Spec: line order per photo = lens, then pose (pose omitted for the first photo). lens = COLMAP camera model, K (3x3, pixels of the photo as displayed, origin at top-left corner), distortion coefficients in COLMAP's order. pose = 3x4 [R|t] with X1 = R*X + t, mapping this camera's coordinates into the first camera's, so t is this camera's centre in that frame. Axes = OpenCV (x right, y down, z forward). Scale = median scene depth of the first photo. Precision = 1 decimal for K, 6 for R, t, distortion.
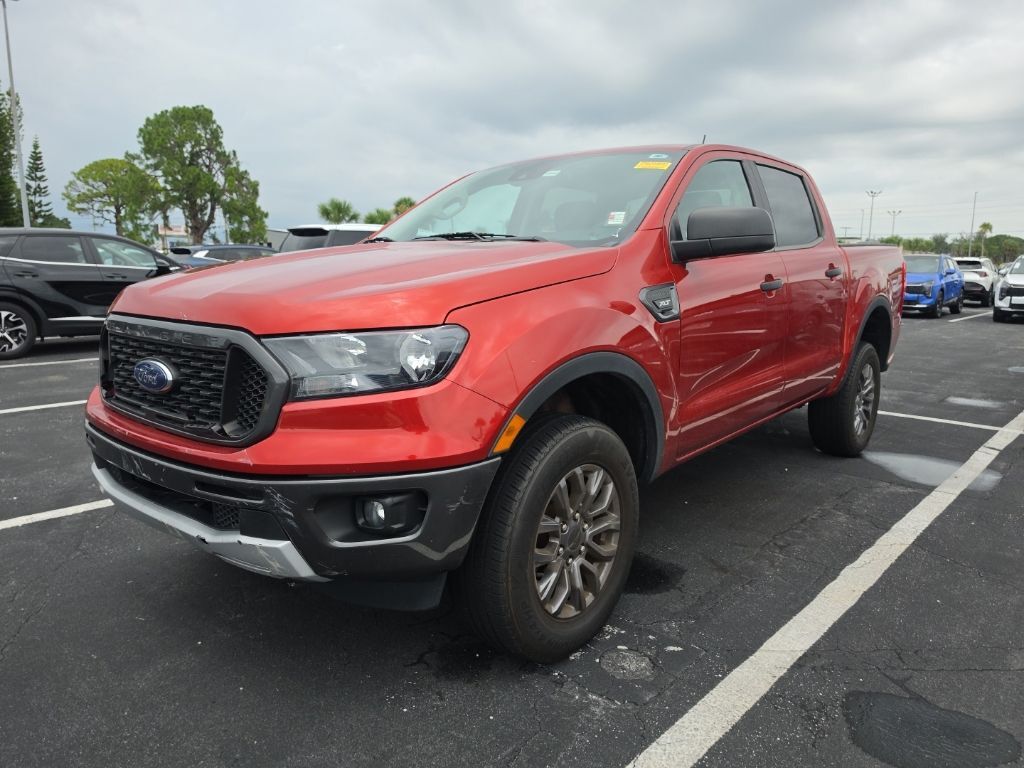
lens RADIAL K [[745.1, 0, 533.7], [0, 745.1, 381.3], [0, 0, 1]] dist [-0.001565, -0.003232]
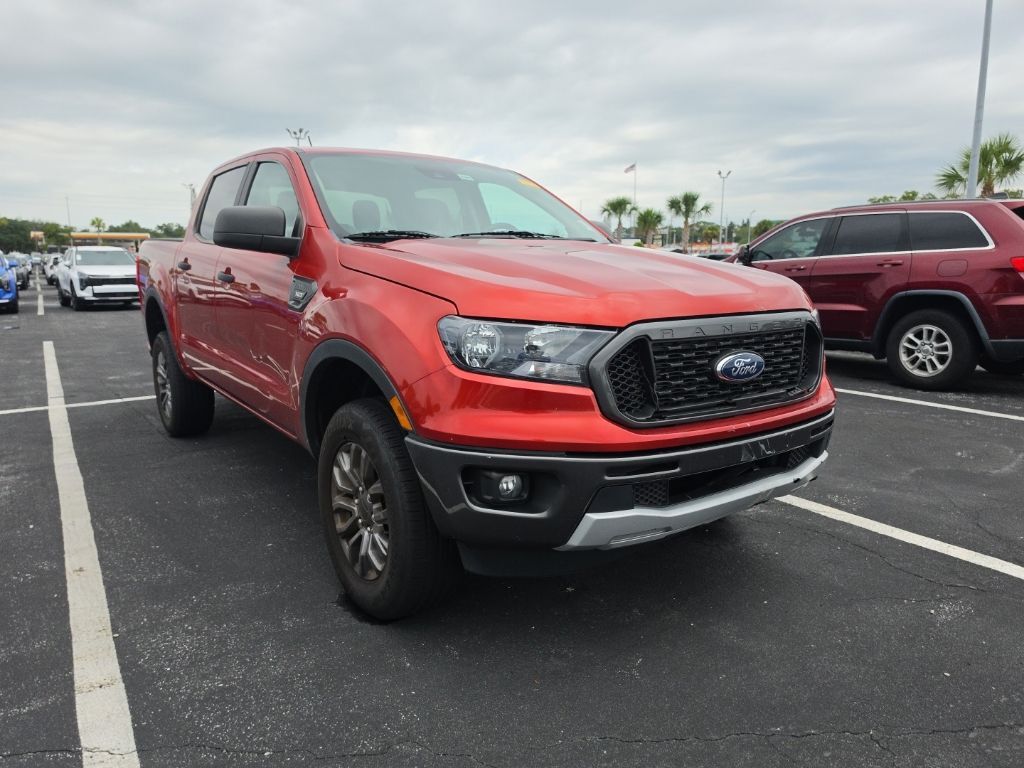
lens RADIAL K [[732.4, 0, 512.0], [0, 732.4, 384.0], [0, 0, 1]] dist [-0.004706, -0.002738]
pose [[0.232463, -0.171212, 0.957417, -0.555968], [0.153982, 0.978448, 0.137586, -0.059798], [-0.960339, 0.115441, 0.253816, 0.351937]]
